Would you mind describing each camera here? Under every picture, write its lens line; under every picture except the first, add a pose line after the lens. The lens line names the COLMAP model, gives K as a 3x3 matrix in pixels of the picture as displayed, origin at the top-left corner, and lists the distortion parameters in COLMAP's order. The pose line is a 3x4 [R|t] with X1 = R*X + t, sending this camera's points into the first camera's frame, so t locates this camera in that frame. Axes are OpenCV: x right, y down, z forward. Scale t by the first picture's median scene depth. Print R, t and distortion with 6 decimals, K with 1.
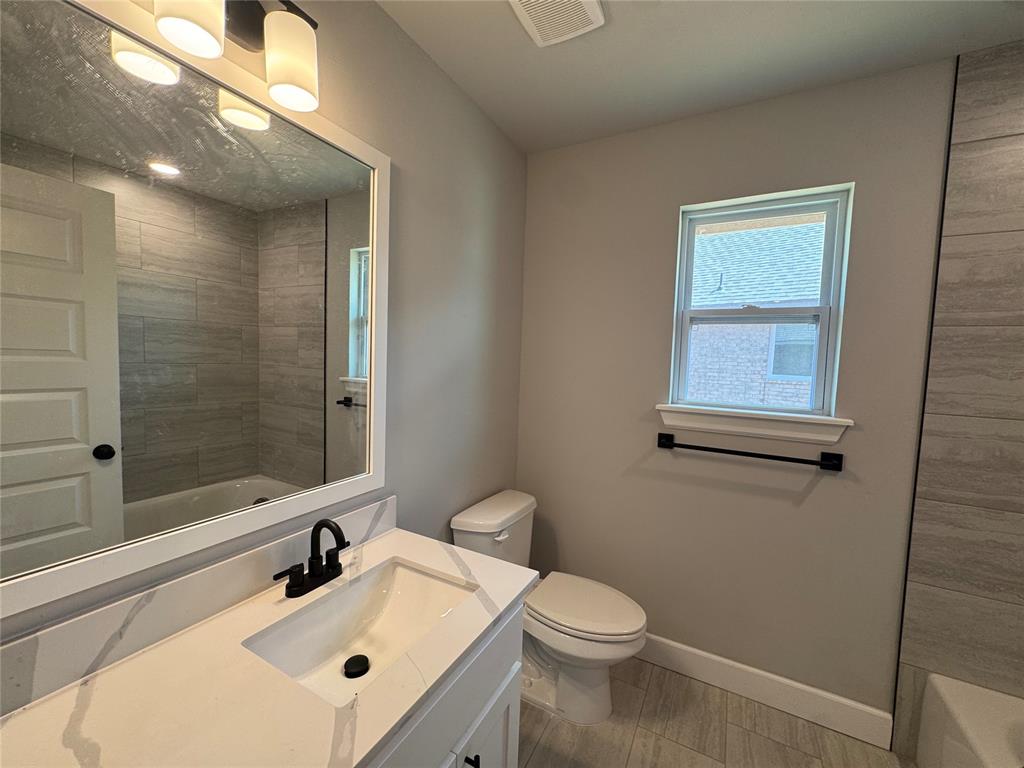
lens RADIAL K [[408.1, 0, 512.0], [0, 408.1, 384.0], [0, 0, 1]] dist [-0.000953, 0.000005]
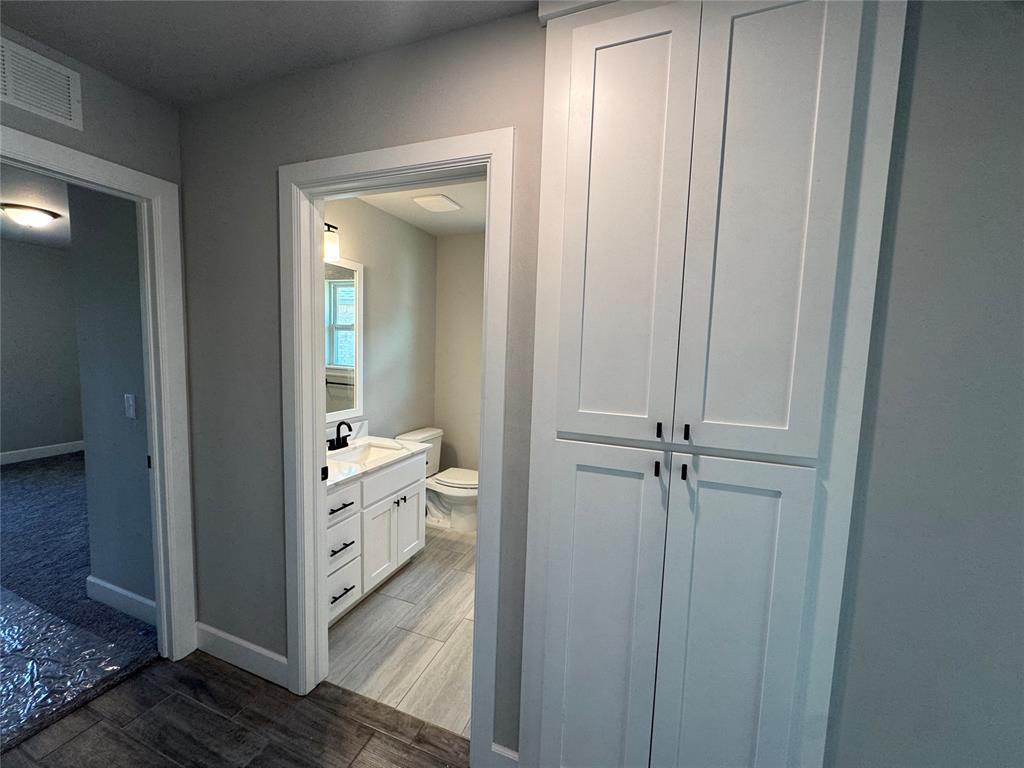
lens RADIAL K [[408.1, 0, 512.0], [0, 408.1, 384.0], [0, 0, 1]] dist [-0.000953, 0.000005]
pose [[0.991779, -0.013520, 0.127246, 0.162886], [0.009344, 0.999400, 0.033362, 0.017141], [-0.127621, -0.031898, 0.991310, -1.017070]]
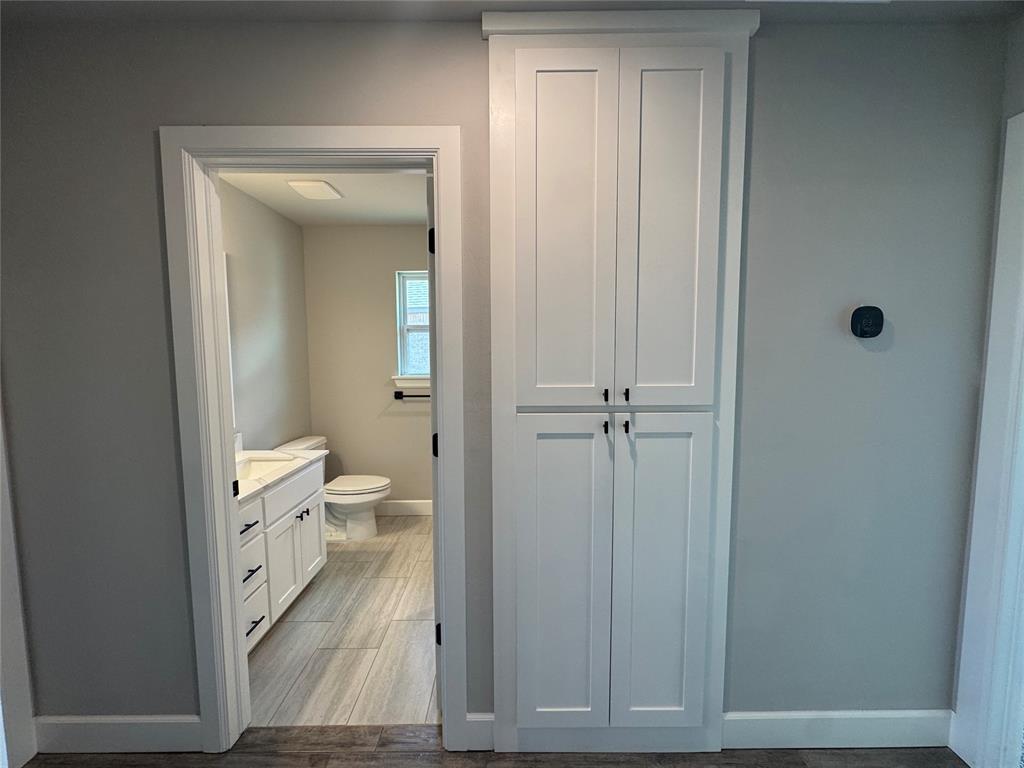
lens RADIAL K [[408.1, 0, 512.0], [0, 408.1, 384.0], [0, 0, 1]] dist [-0.000953, 0.000005]
pose [[0.877076, -0.077392, 0.474076, -0.059523], [0.065034, 0.996980, 0.042437, 0.047064], [-0.475929, -0.006389, 0.879461, -1.015554]]
